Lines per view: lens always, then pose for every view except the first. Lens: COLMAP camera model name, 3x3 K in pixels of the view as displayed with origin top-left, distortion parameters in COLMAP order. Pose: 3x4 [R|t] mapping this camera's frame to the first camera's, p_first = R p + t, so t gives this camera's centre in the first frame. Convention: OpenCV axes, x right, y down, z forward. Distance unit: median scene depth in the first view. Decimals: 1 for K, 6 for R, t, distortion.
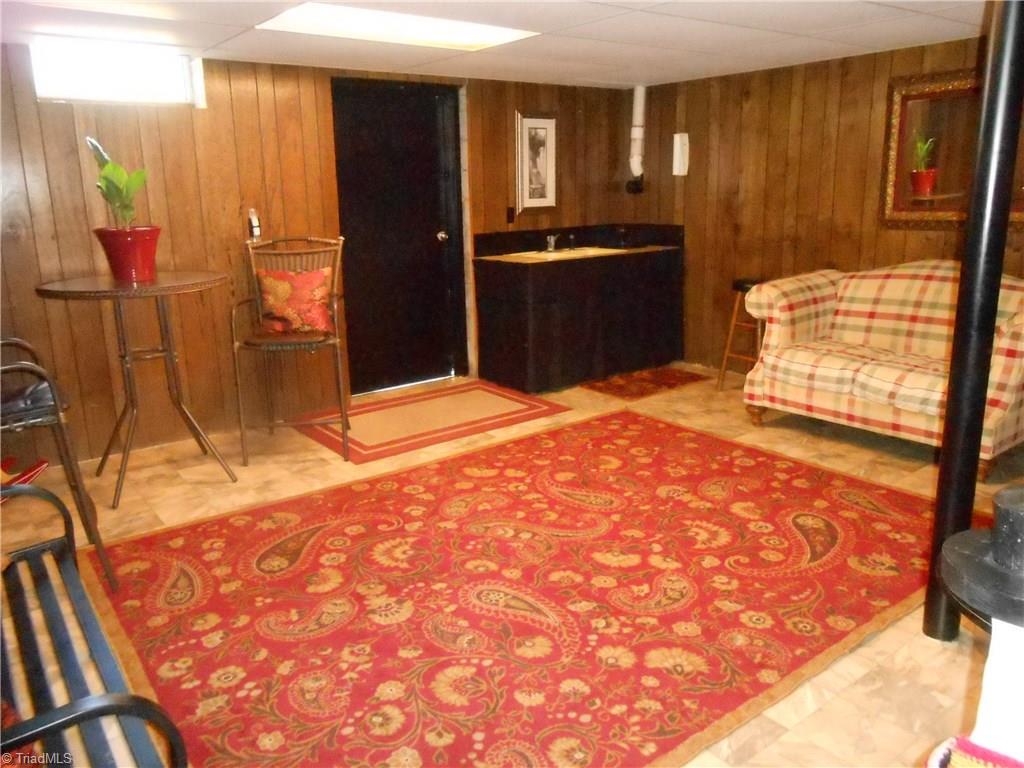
lens RADIAL K [[783.4, 0, 511.1], [0, 783.4, 381.8], [0, 0, 1]] dist [-0.033256, 0.033483]
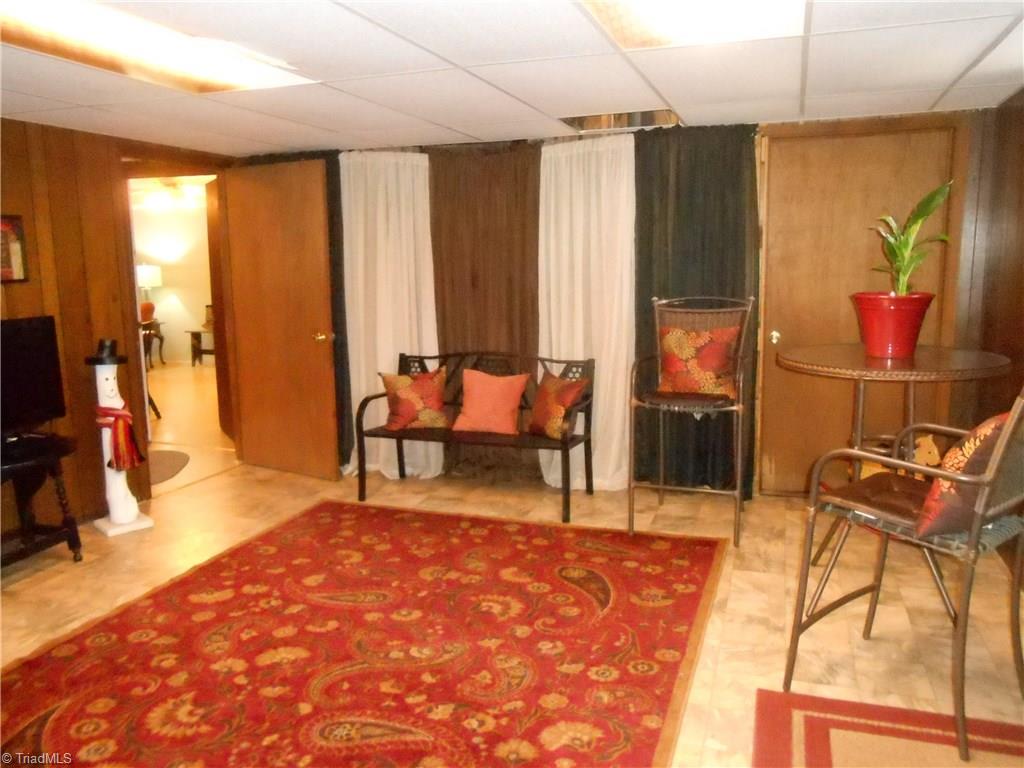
lens RADIAL K [[783.4, 0, 511.0], [0, 783.4, 382.1], [0, 0, 1]] dist [-0.033256, 0.033483]
pose [[-0.832119, 0.129127, -0.539355, 0.361814], [-0.096335, 0.924080, 0.369859, -0.445376], [0.546166, 0.359726, -0.756505, 1.706083]]
